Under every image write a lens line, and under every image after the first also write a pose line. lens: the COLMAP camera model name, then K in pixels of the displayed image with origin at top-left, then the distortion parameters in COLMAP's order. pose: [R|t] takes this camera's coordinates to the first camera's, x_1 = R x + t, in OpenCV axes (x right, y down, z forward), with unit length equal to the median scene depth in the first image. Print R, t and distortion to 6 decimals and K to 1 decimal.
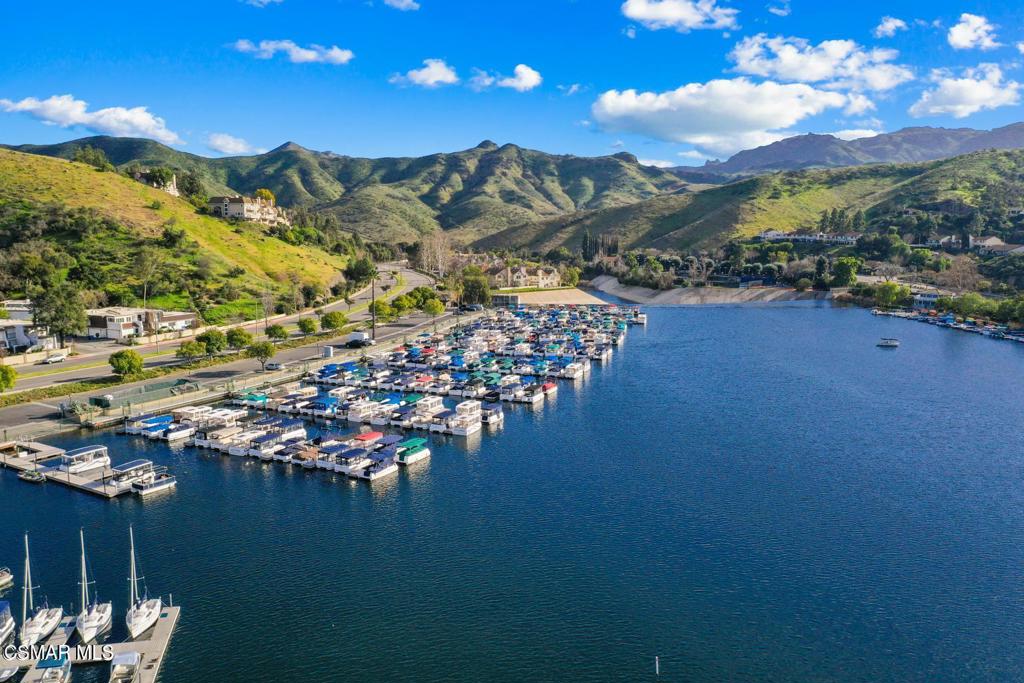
lens RADIAL K [[854.0, 0, 511.0], [0, 854.0, 340.8], [0, 0, 1]] dist [0.001521, -0.016979]
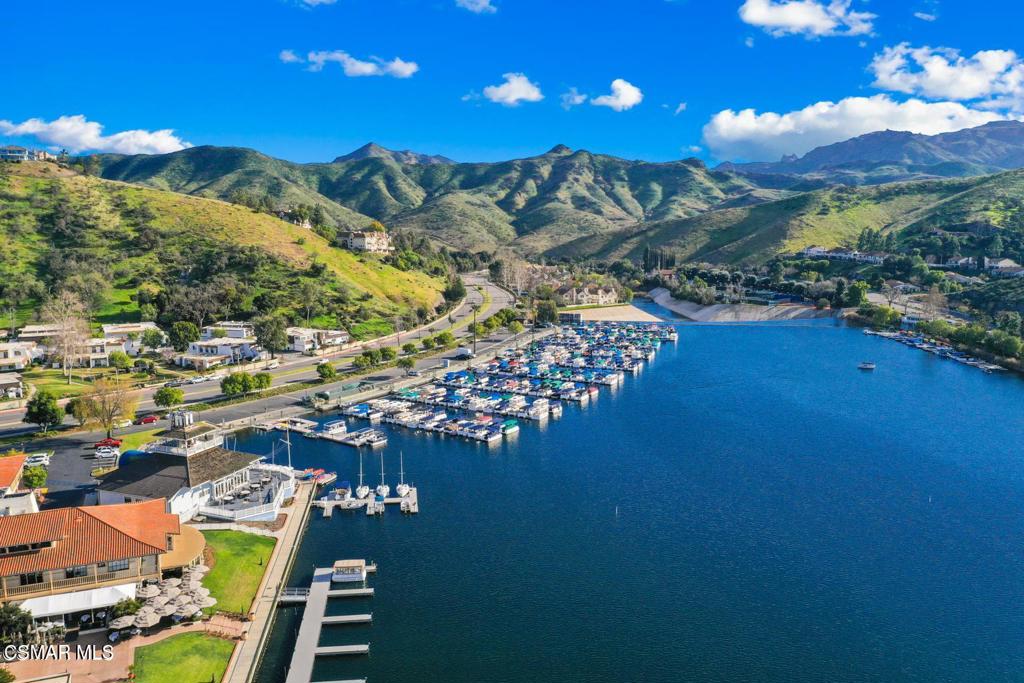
lens RADIAL K [[854.0, 0, 511.3], [0, 854.0, 342.3], [0, 0, 1]] dist [0.001521, -0.016979]
pose [[0.996421, 0.012685, -0.083569, 0.011326], [-0.011843, 0.999874, 0.010566, -0.021296], [0.083693, -0.009539, 0.996446, -0.246222]]
